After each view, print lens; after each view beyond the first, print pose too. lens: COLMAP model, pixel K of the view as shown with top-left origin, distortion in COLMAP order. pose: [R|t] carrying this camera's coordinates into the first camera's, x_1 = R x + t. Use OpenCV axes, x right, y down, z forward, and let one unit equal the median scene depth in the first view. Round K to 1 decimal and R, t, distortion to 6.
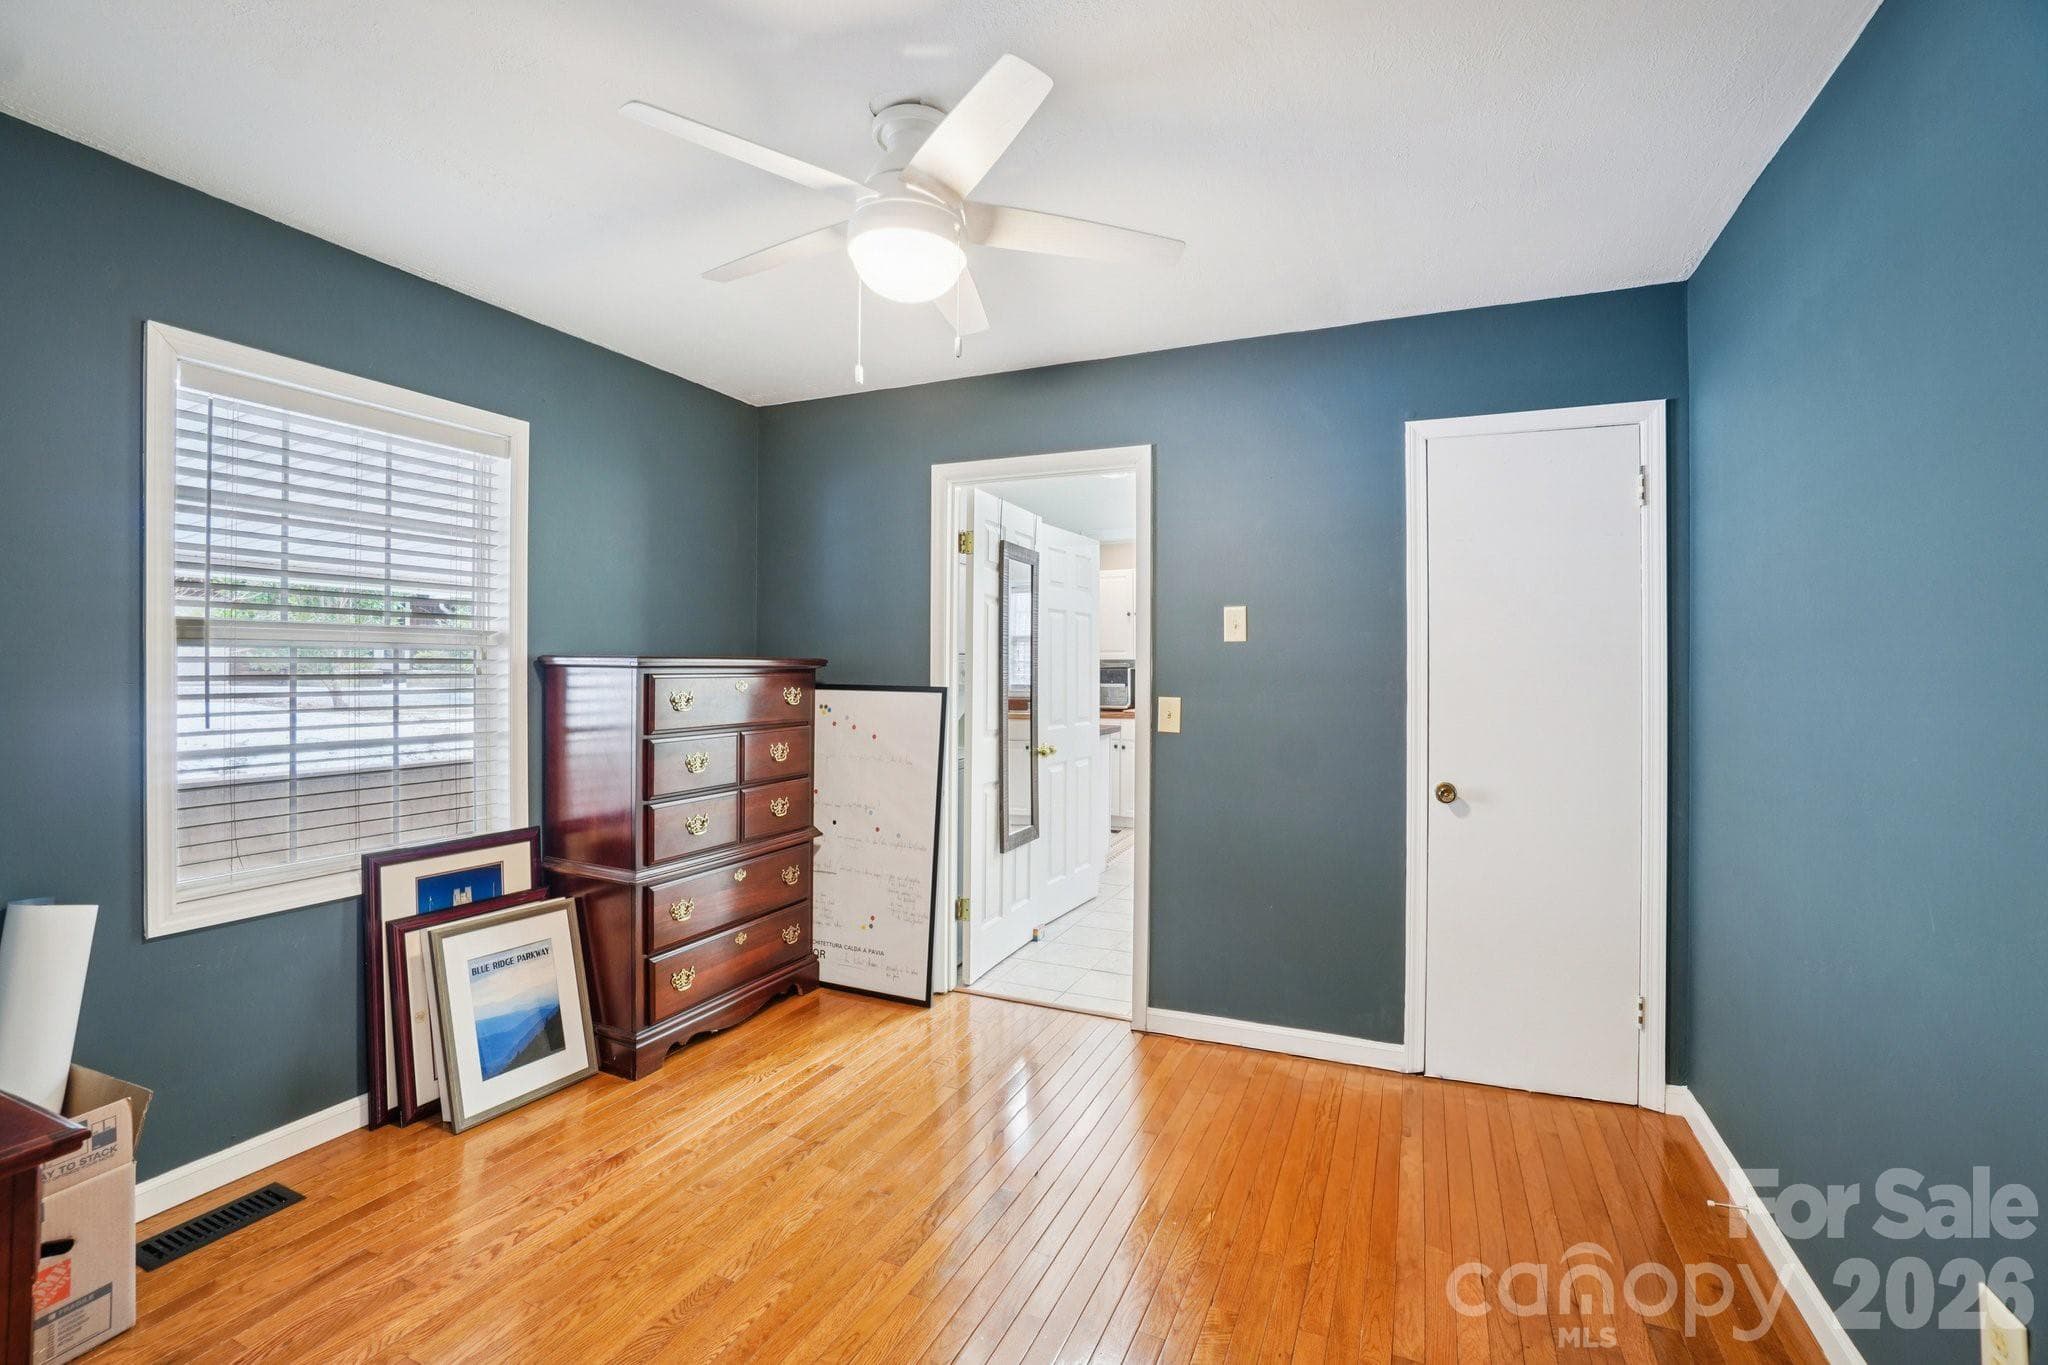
lens RADIAL K [[911.3, 0, 1017.2], [0, 911.3, 679.4], [0, 0, 1]] dist [-0.073780, 0.027014]
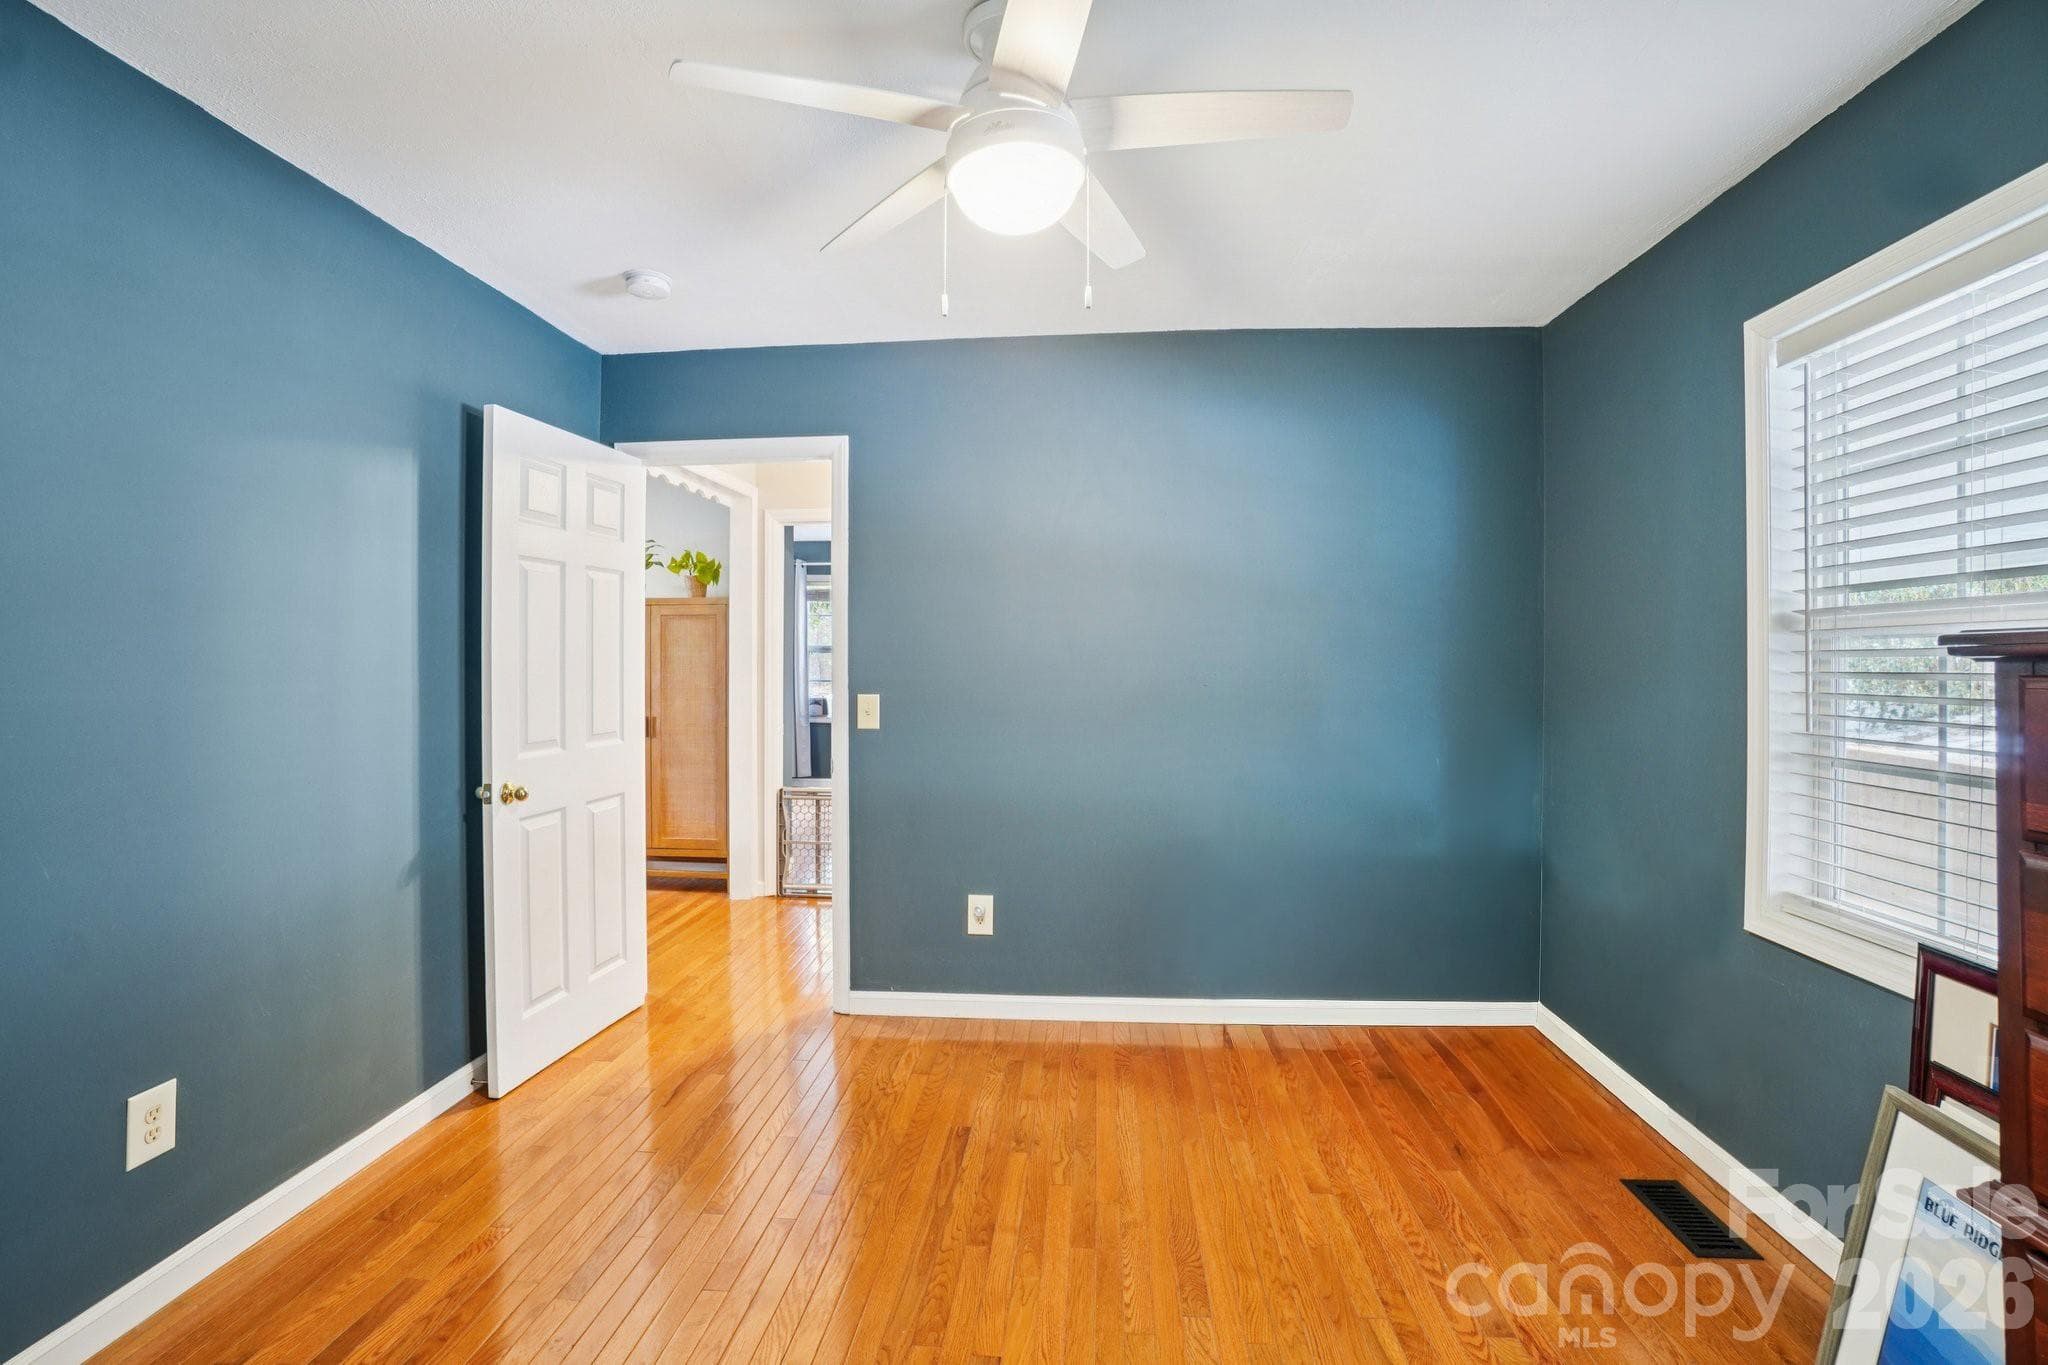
lens RADIAL K [[911.3, 0, 1017.2], [0, 911.3, 679.4], [0, 0, 1]] dist [-0.073780, 0.027014]
pose [[-0.945207, 0.008315, -0.326366, 0.120288], [0.004603, 0.999916, 0.012146, -0.010290], [0.326439, 0.009978, -0.945165, 1.455142]]
